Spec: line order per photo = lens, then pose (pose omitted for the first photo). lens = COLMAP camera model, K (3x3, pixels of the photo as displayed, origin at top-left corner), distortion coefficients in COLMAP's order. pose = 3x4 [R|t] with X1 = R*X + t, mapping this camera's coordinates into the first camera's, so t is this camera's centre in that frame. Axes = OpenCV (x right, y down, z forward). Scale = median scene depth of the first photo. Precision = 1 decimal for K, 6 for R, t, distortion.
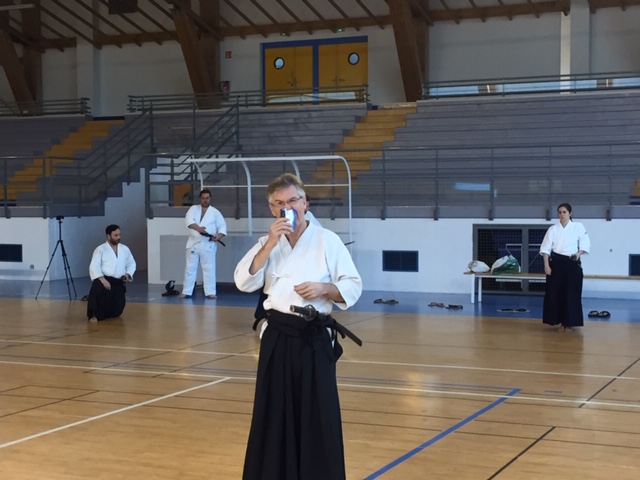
lens RADIAL K [[1140.8, 0, 324.1], [0, 1140.8, 240.4], [0, 0, 1]] dist [0.076696, 0.000000]
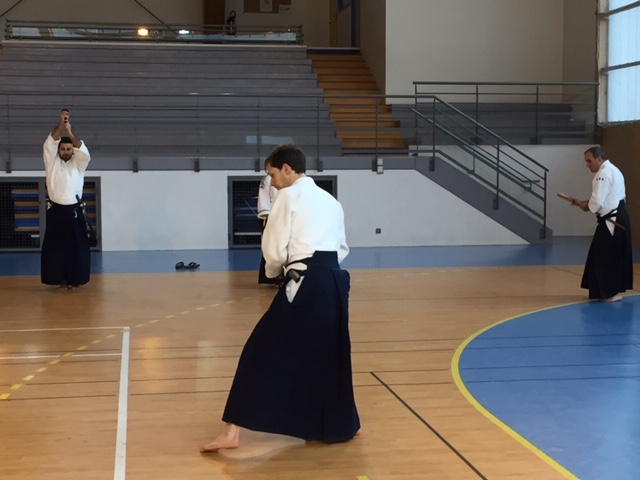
lens RADIAL K [[1140.8, 0, 322.0], [0, 1140.8, 237.0], [0, 0, 1]] dist [0.076696, 0.000000]
pose [[0.828472, -0.039650, 0.558625, -0.313055], [0.018079, 0.998864, 0.044084, -0.003683], [-0.559738, -0.026423, 0.828248, 0.142320]]
